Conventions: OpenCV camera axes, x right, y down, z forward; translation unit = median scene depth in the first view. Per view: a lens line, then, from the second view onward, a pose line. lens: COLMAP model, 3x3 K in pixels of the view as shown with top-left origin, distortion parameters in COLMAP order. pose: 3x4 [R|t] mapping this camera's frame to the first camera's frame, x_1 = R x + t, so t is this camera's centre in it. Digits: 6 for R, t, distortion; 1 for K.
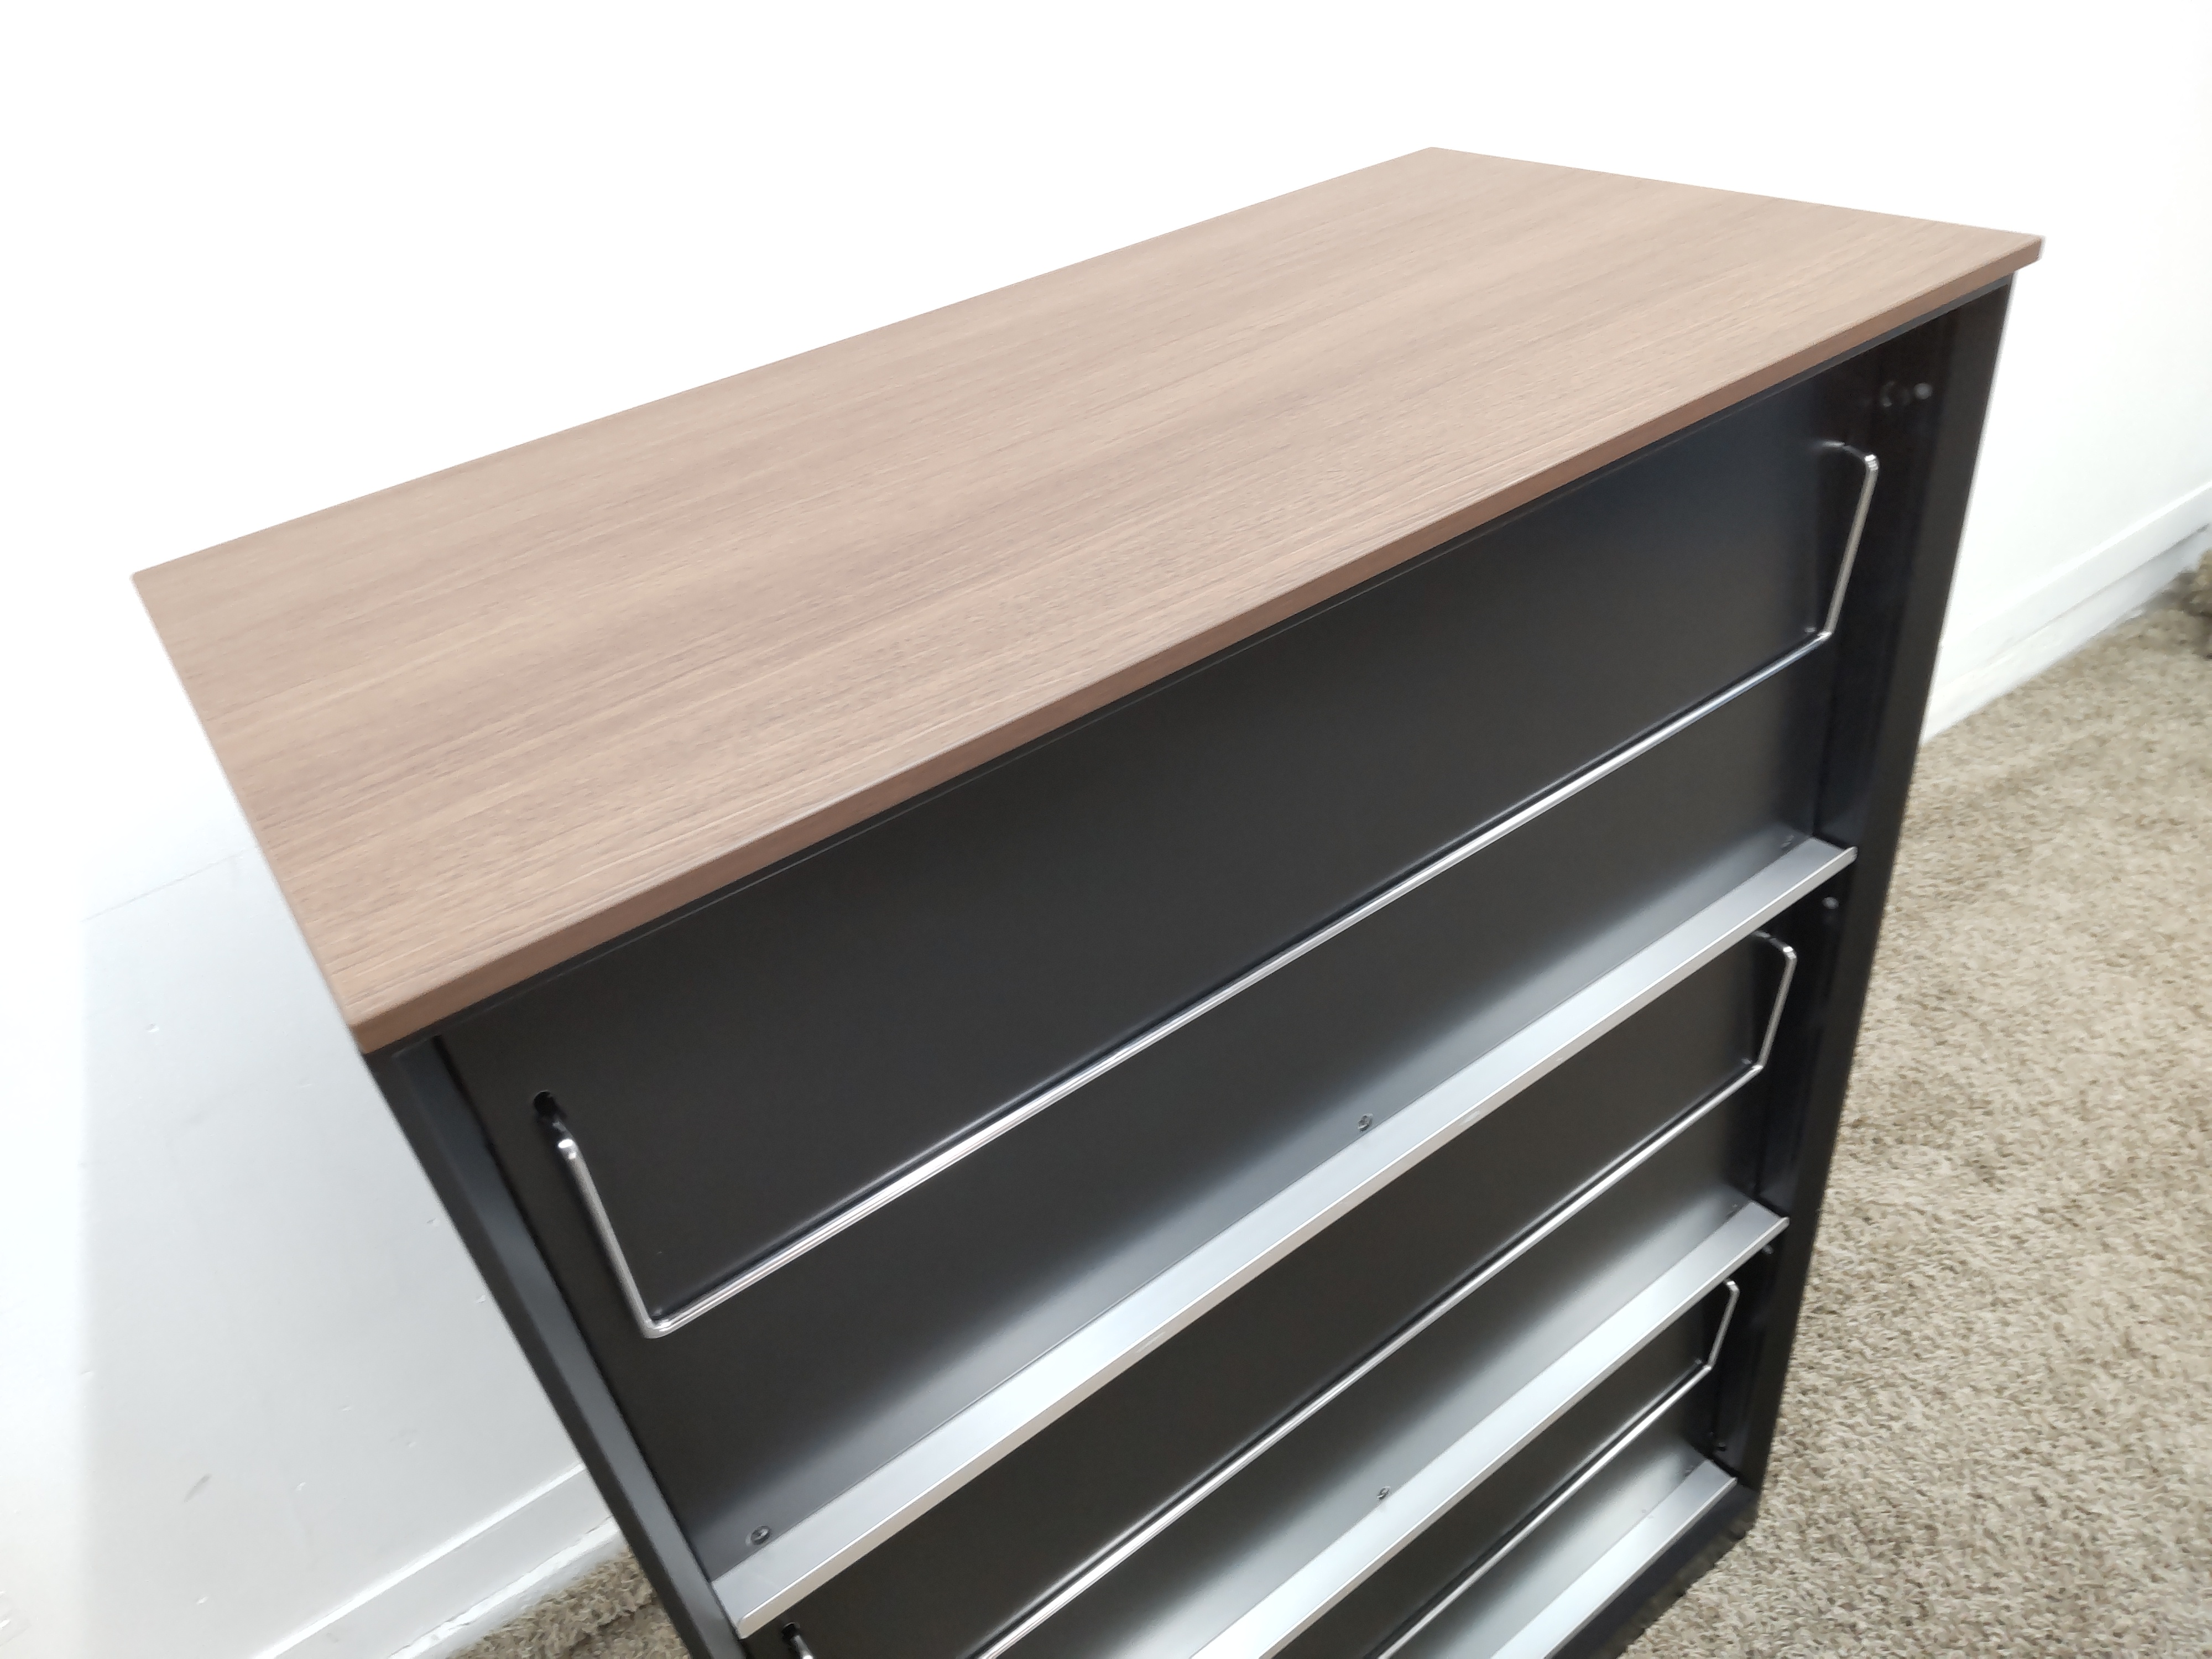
lens RADIAL K [[1569.4, 0, 1095.9], [0, 1569.4, 814.8], [0, 0, 1]] dist [-0.067721, 0.052479]
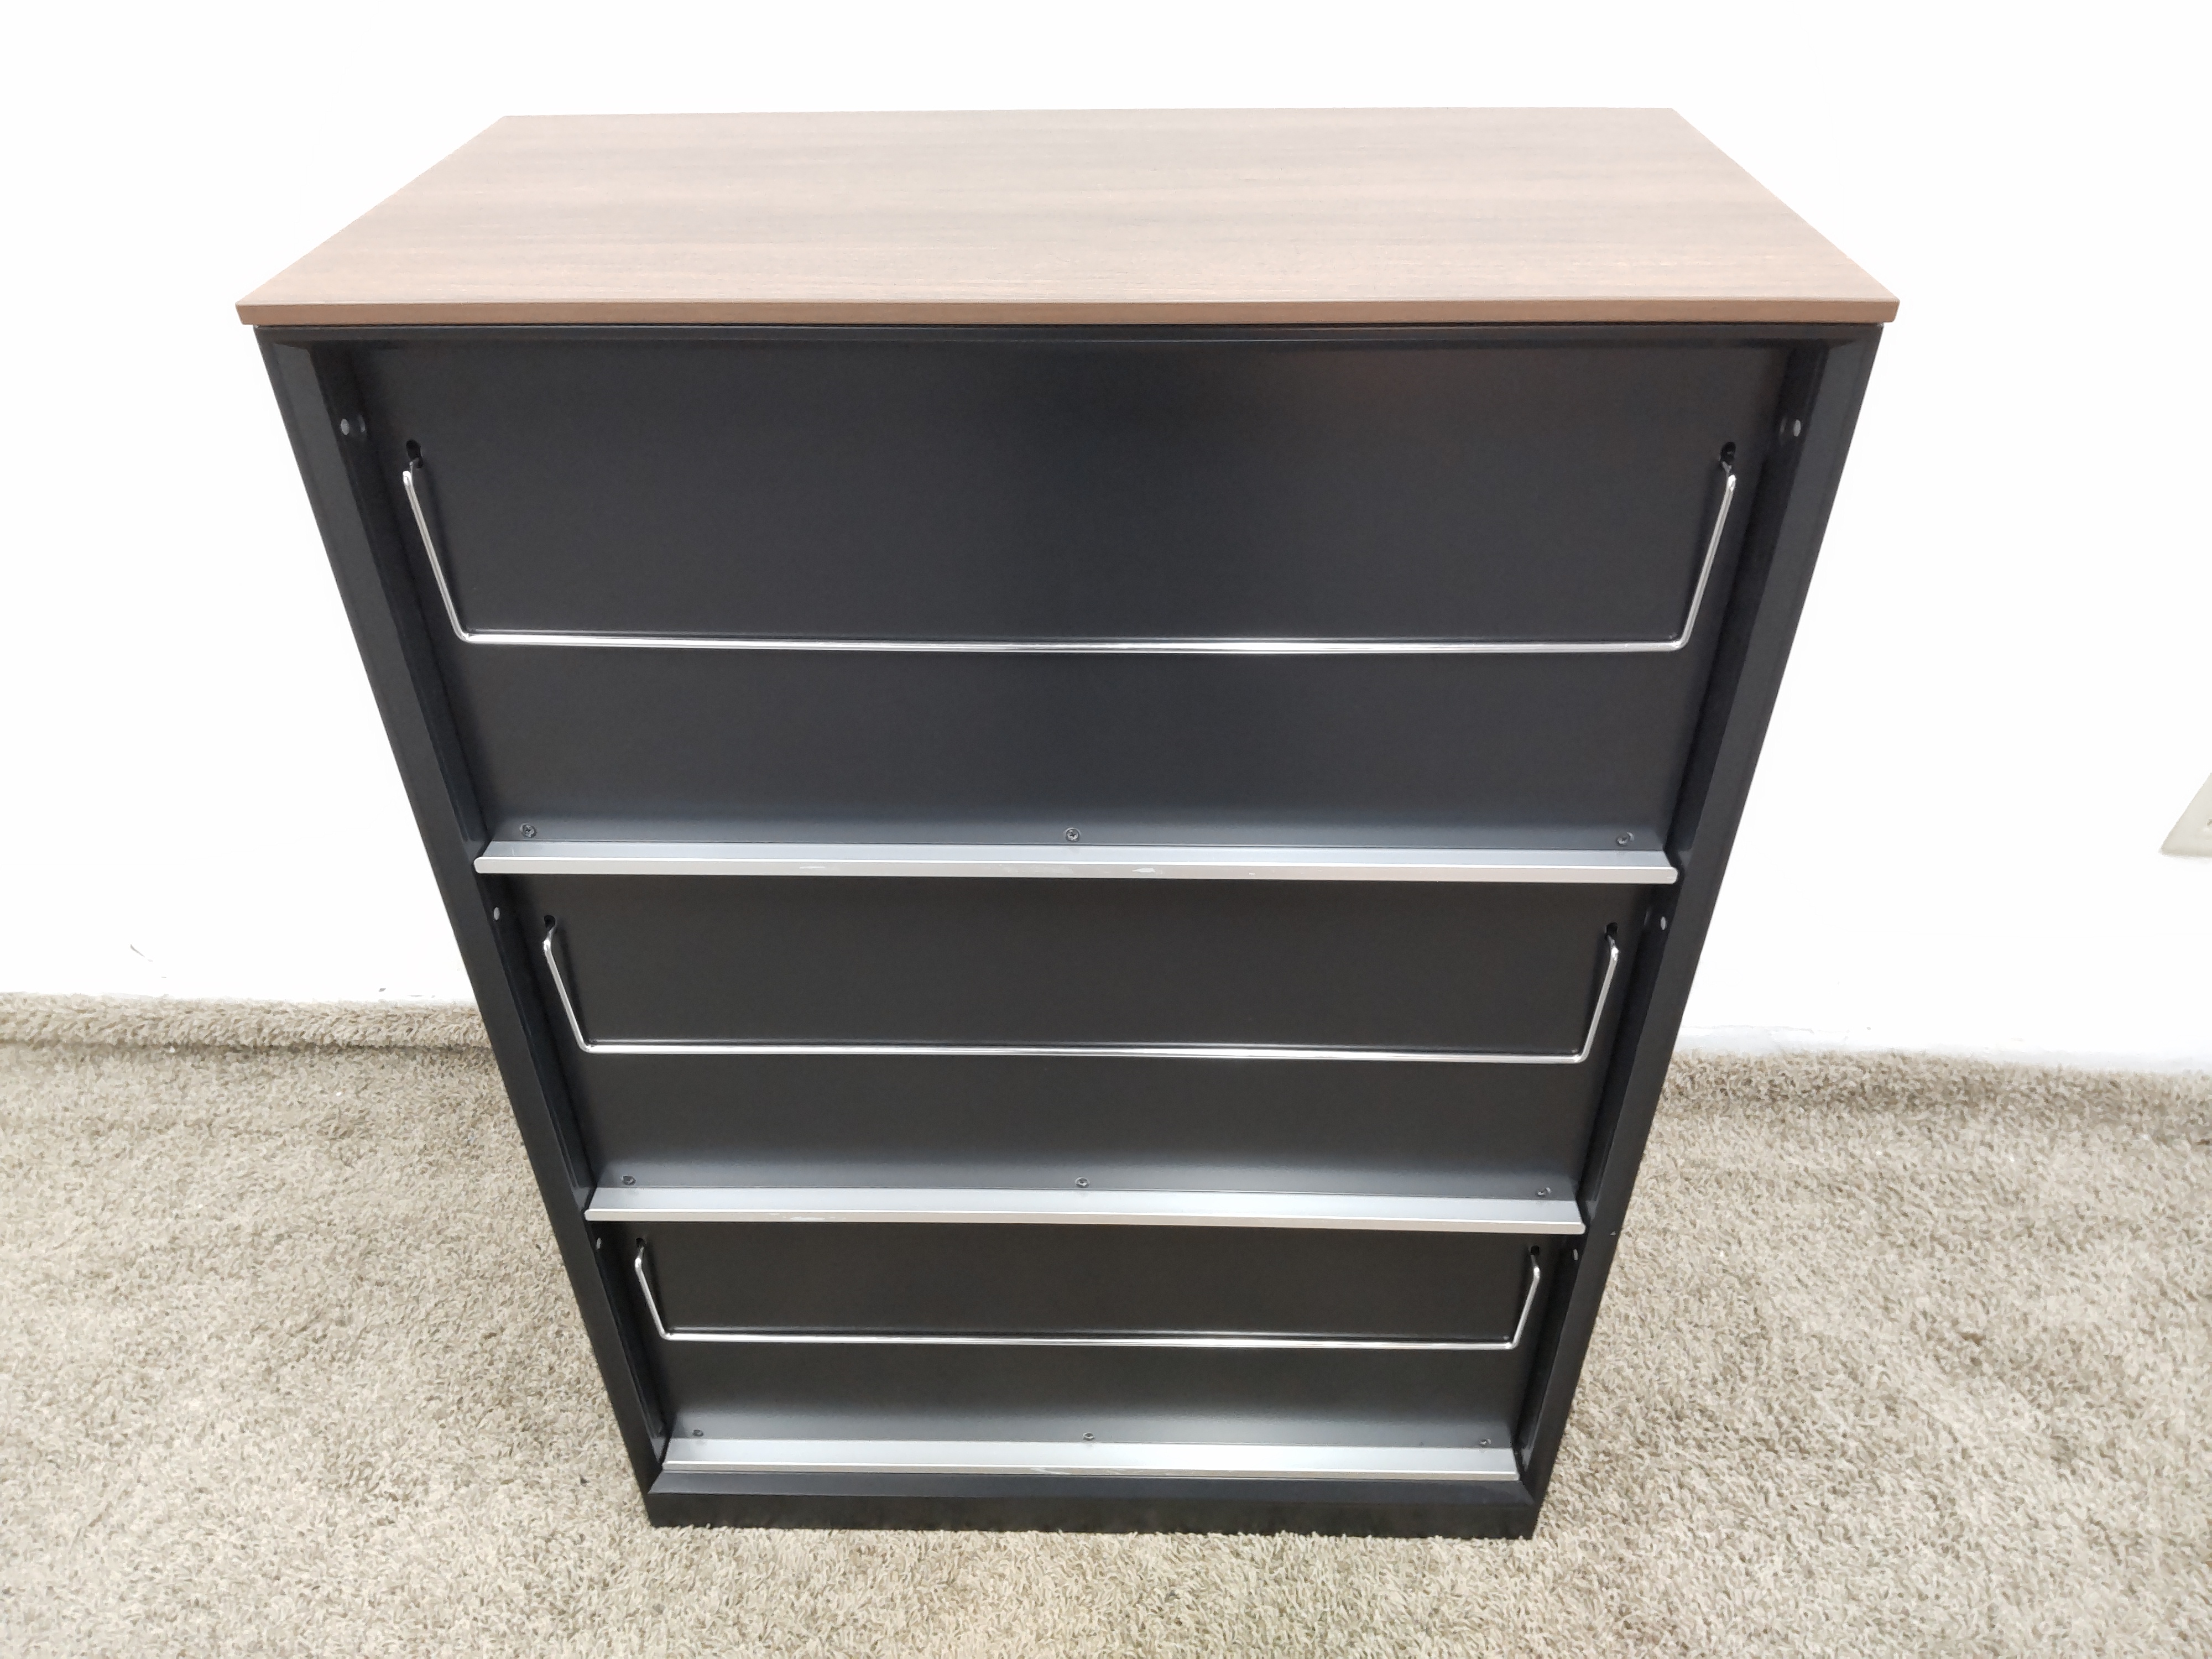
lens RADIAL K [[1569.4, 0, 1109.4], [0, 1569.4, 811.8], [0, 0, 1]] dist [-0.067721, 0.052479]
pose [[0.797776, 0.442641, -0.409417, 0.382731], [-0.413900, 0.895796, 0.161978, -0.015297], [0.438452, 0.040236, 0.897854, -0.050557]]
